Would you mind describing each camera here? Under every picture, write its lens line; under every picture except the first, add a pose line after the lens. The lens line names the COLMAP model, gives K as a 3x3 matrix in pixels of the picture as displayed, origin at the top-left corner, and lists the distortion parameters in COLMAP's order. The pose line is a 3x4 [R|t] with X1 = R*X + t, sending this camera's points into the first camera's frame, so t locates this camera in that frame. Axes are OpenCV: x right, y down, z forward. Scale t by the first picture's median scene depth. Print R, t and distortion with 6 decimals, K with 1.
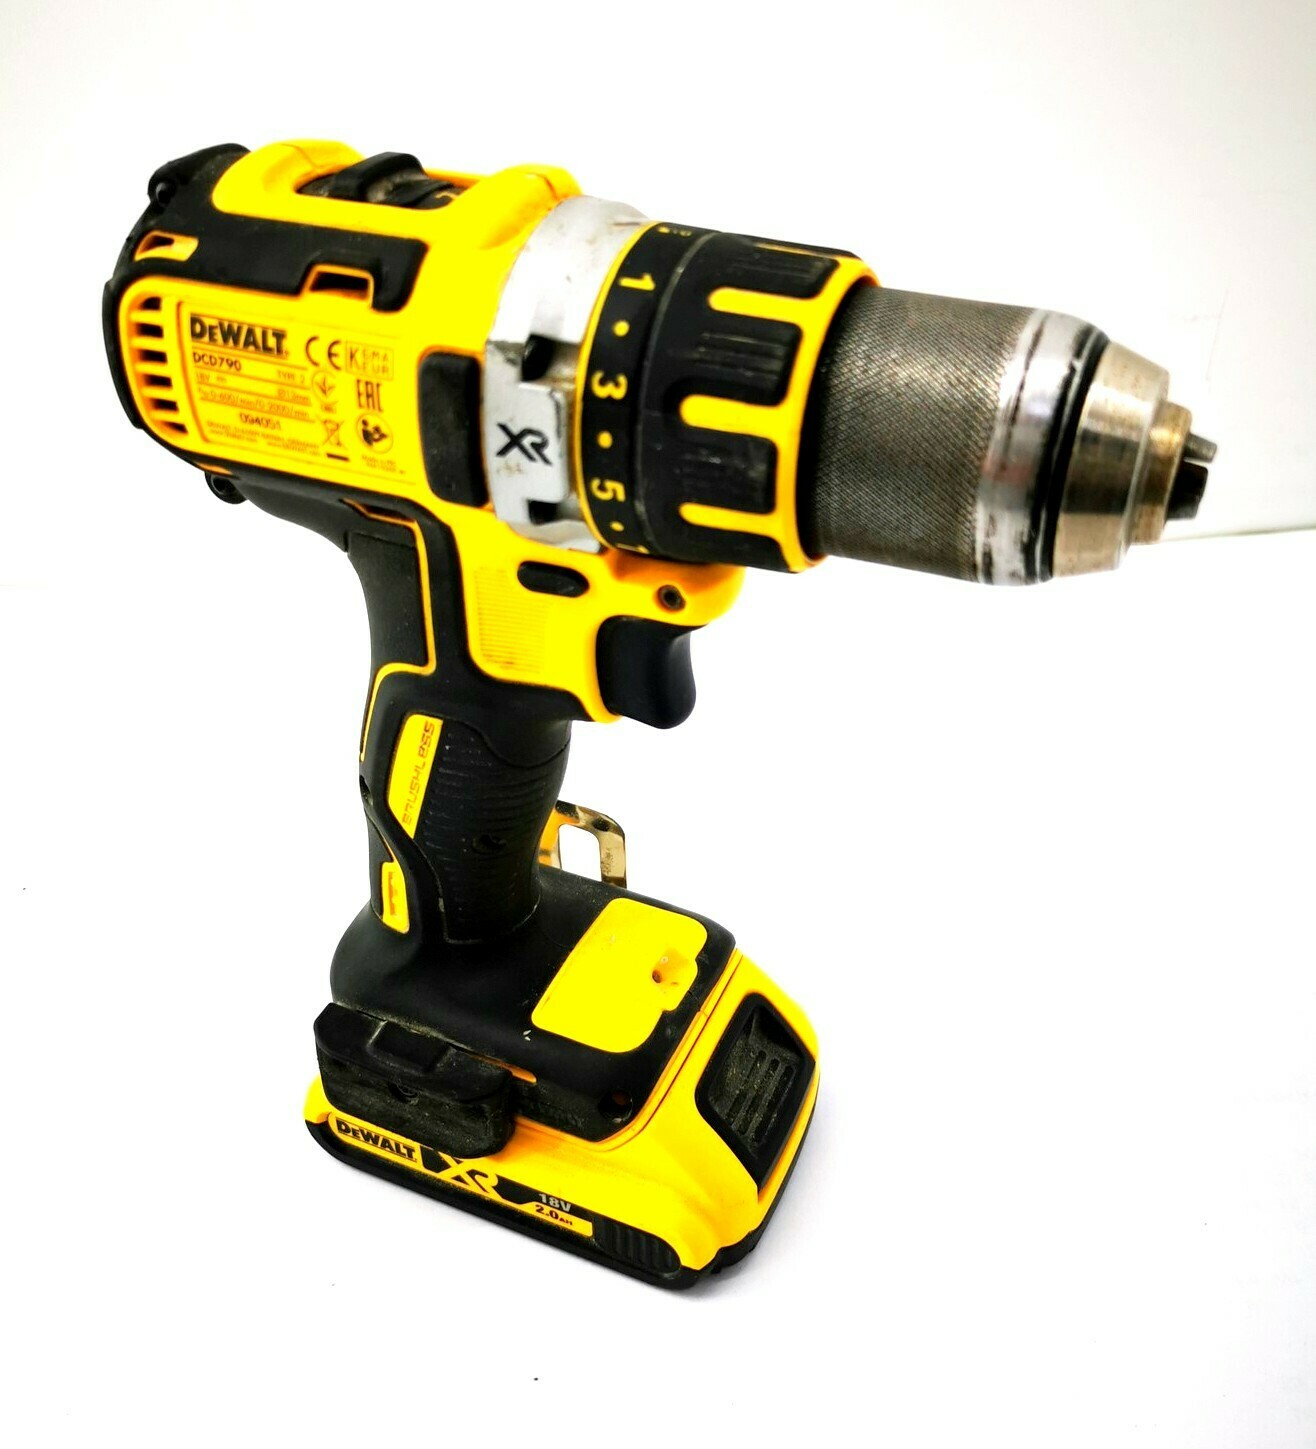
lens RADIAL K [[1291.0, 0, 656.6], [0, 1291.0, 726.4], [0, 0, 1]] dist [-0.003680, -0.015406]
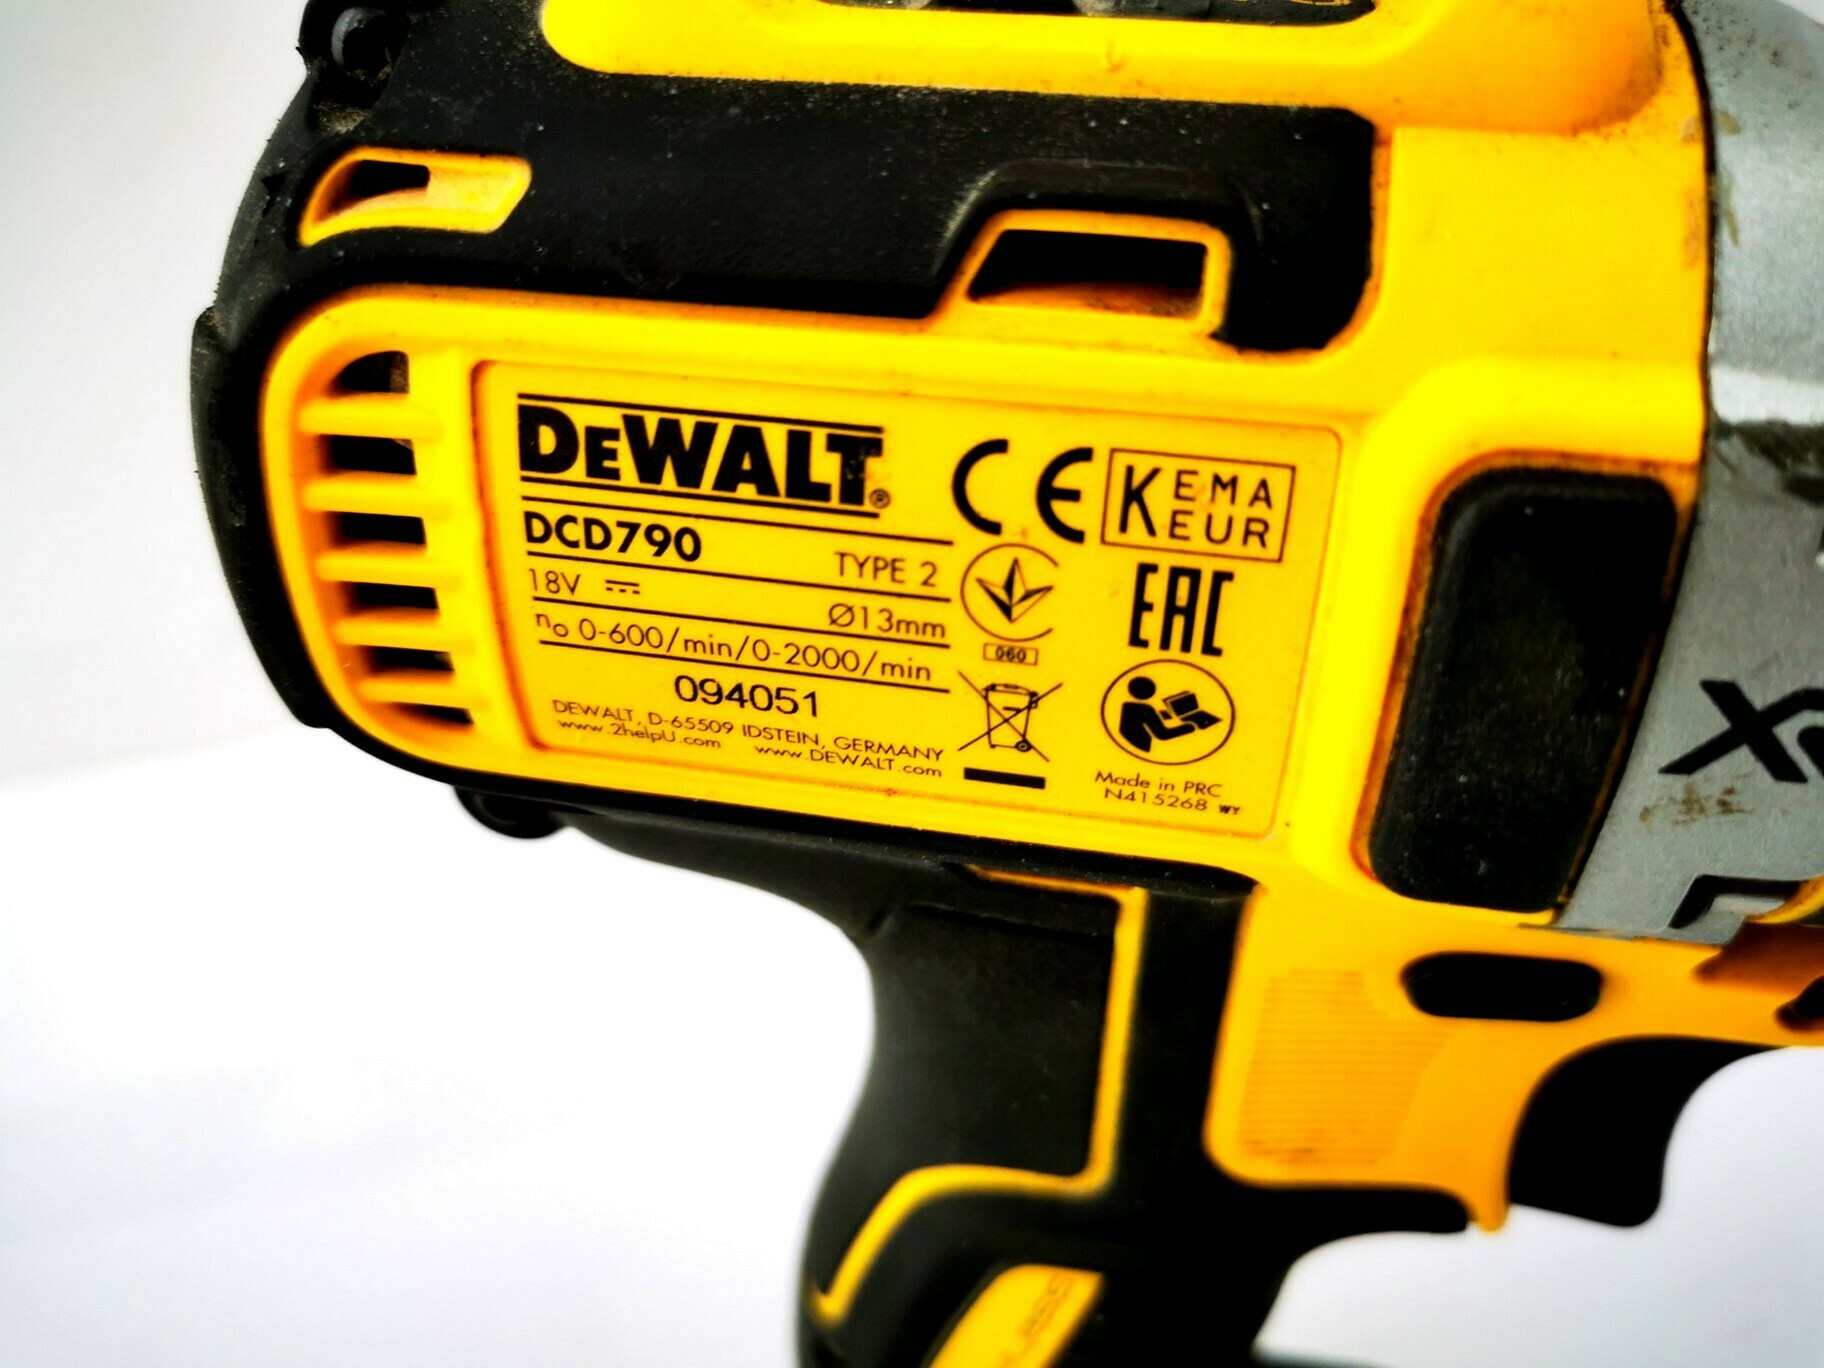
lens RADIAL K [[1445.4, 0, 918.8], [0, 1445.4, 679.8], [0, 0, 1]] dist [-0.051352, -0.005626]
pose [[0.974919, -0.124302, 0.184611, -0.338604], [0.130207, 0.991282, -0.020166, -0.231735], [-0.180495, 0.043698, 0.982605, 0.641049]]
